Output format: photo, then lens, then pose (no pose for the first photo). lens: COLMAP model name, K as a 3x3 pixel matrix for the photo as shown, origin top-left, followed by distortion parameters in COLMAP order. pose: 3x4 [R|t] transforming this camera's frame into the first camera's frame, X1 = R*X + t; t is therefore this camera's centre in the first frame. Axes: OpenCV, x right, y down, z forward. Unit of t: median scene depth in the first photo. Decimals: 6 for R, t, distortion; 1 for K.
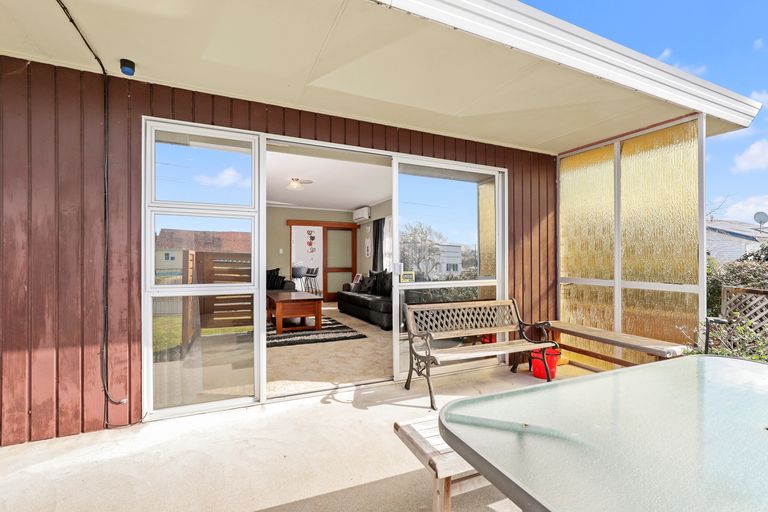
lens RADIAL K [[357.6, 0, 390.3], [0, 357.6, 259.1], [0, 0, 1]] dist [-0.041888, 0.011003]
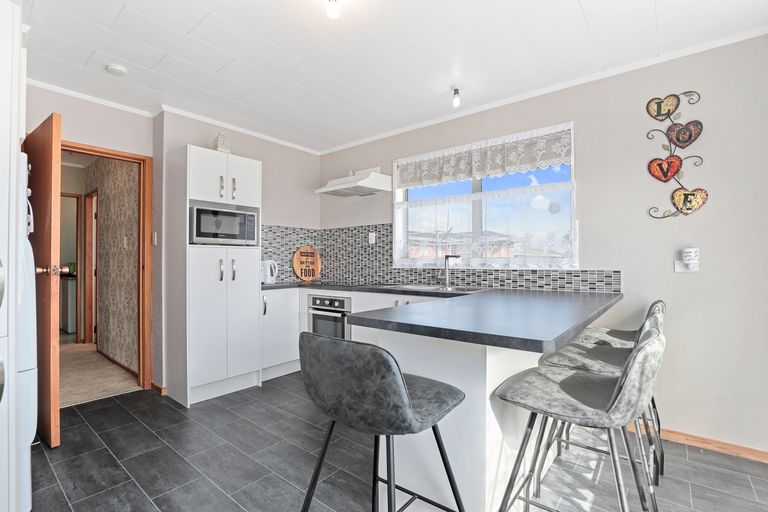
lens RADIAL K [[357.6, 0, 390.3], [0, 357.6, 259.1], [0, 0, 1]] dist [-0.041888, 0.011003]
pose [[0.455054, -0.006001, -0.890443, -0.131076], [0.001942, 0.999982, -0.005747, 0.004347], [0.890462, 0.000886, 0.455058, 0.793974]]
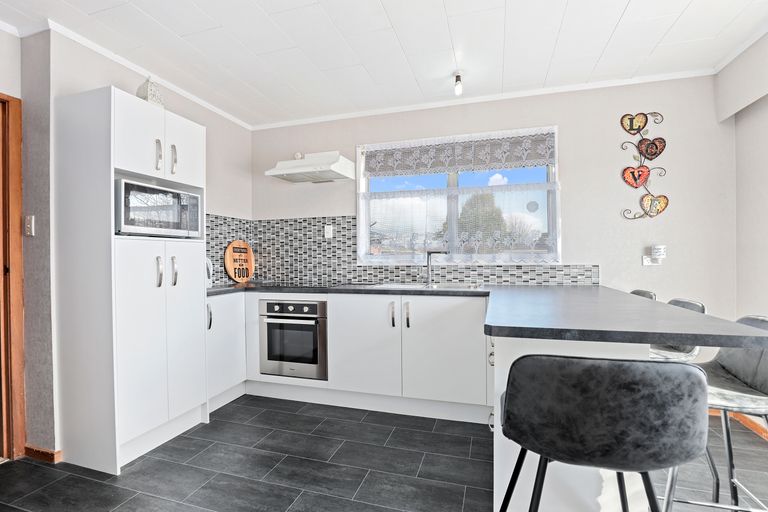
lens RADIAL K [[357.6, 0, 390.3], [0, 357.6, 259.1], [0, 0, 1]] dist [-0.041888, 0.011003]
pose [[0.753675, -0.001547, -0.657246, -0.198832], [0.007949, 0.999946, 0.006761, 0.003728], [0.657200, -0.010320, 0.753646, 0.747918]]
